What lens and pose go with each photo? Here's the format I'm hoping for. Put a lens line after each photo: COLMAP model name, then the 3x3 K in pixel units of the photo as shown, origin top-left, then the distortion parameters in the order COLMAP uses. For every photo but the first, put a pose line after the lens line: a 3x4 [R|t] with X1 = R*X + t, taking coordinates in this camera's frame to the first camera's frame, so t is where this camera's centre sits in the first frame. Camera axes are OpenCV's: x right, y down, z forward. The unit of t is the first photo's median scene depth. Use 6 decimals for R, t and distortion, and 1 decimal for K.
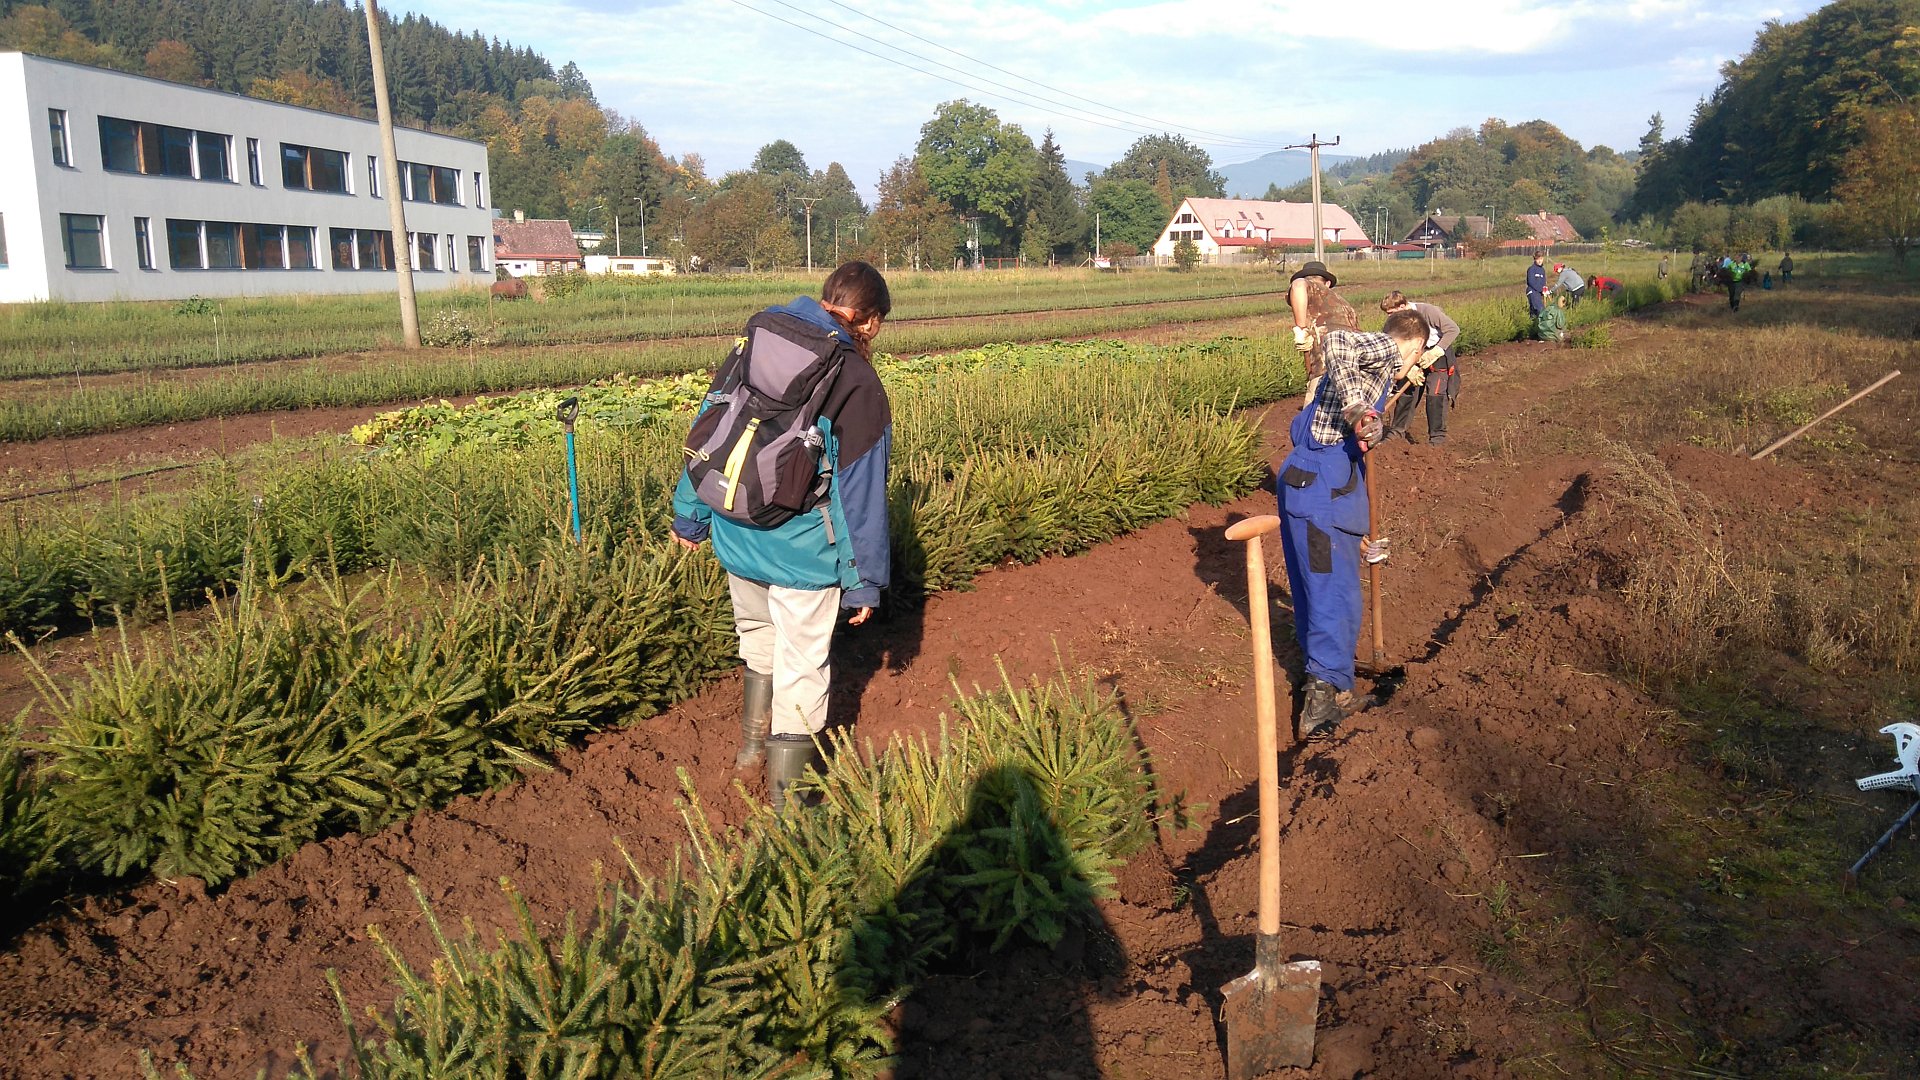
lens RADIAL K [[1473.7, 0, 976.3], [0, 1473.7, 534.6], [0, 0, 1]] dist [0.096829, -0.136766]
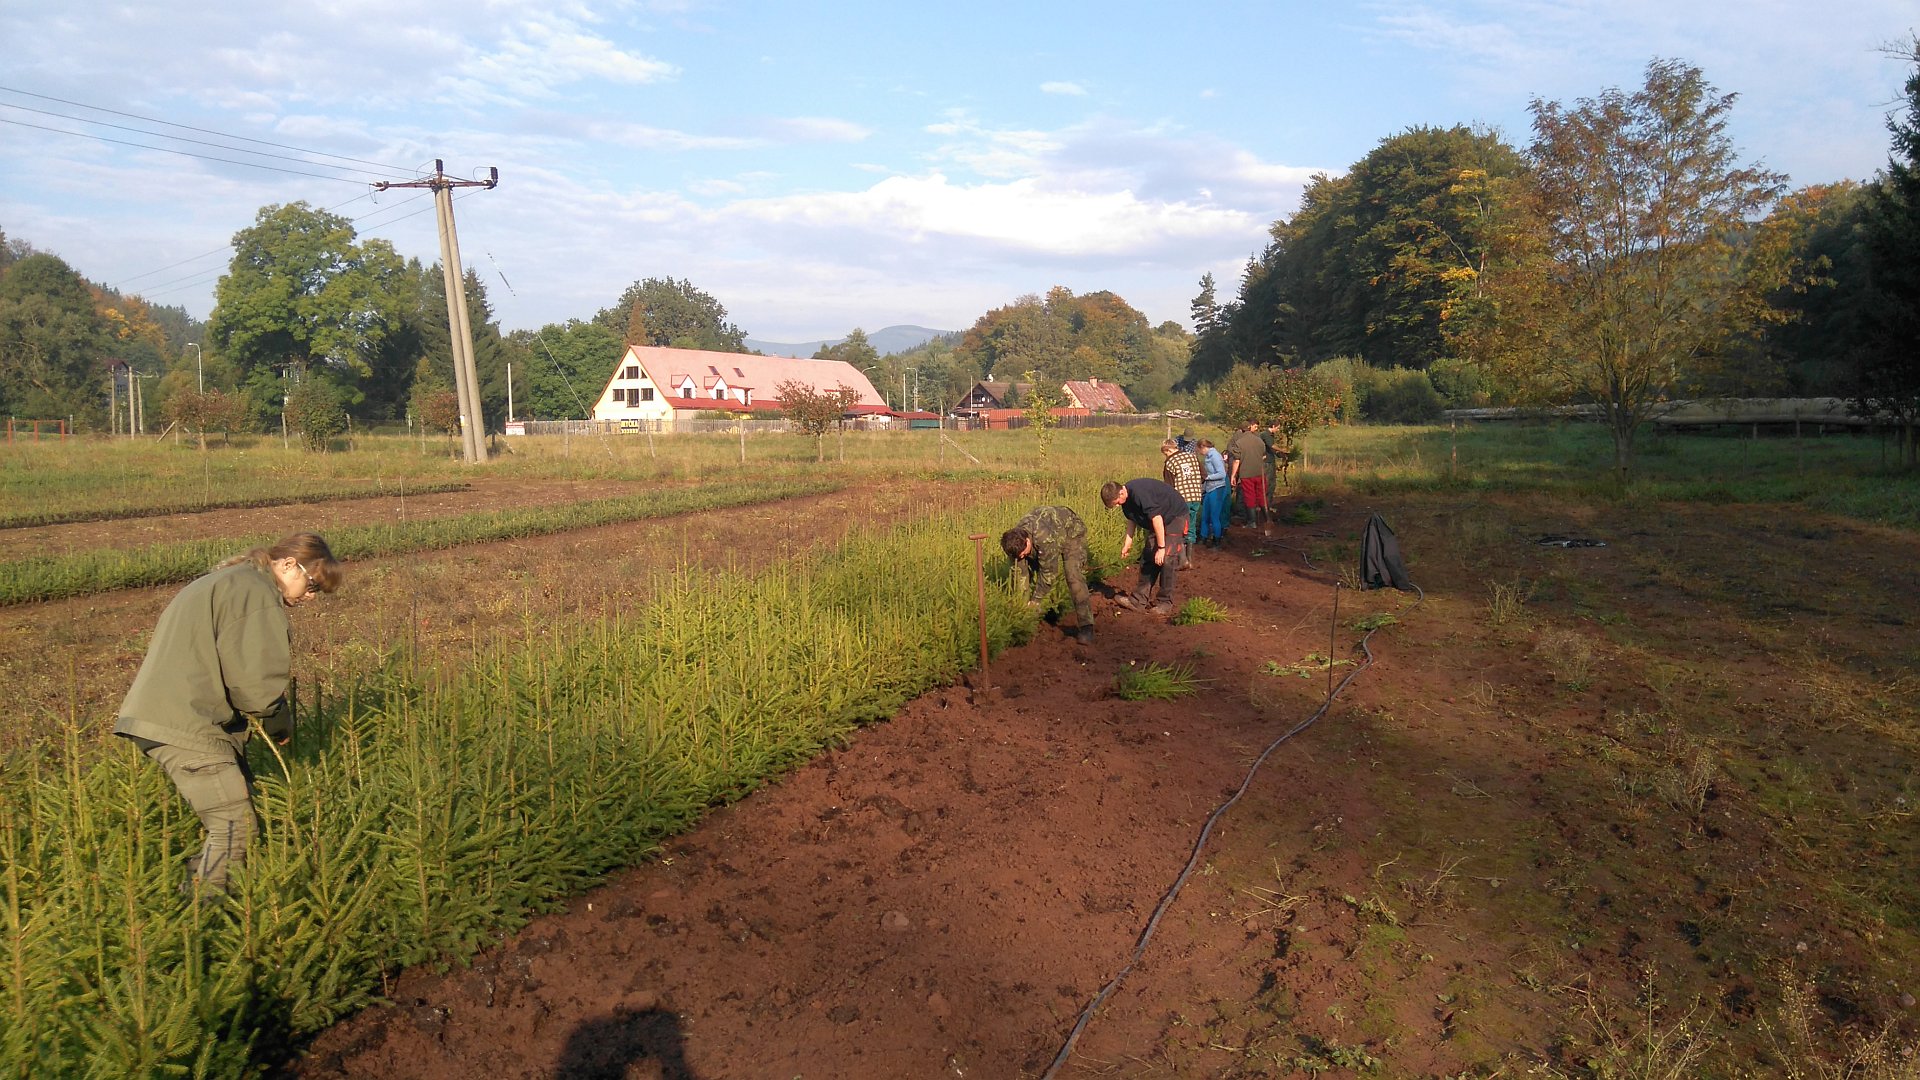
lens RADIAL K [[1452.3, 0, 979.4], [0, 1452.3, 540.6], [0, 0, 1]] dist [0.085878, -0.117140]
pose [[0.969456, -0.013343, 0.244901, 0.126666], [0.039109, 0.994153, -0.100651, -0.046366], [-0.242126, 0.107154, 0.964309, 0.247648]]
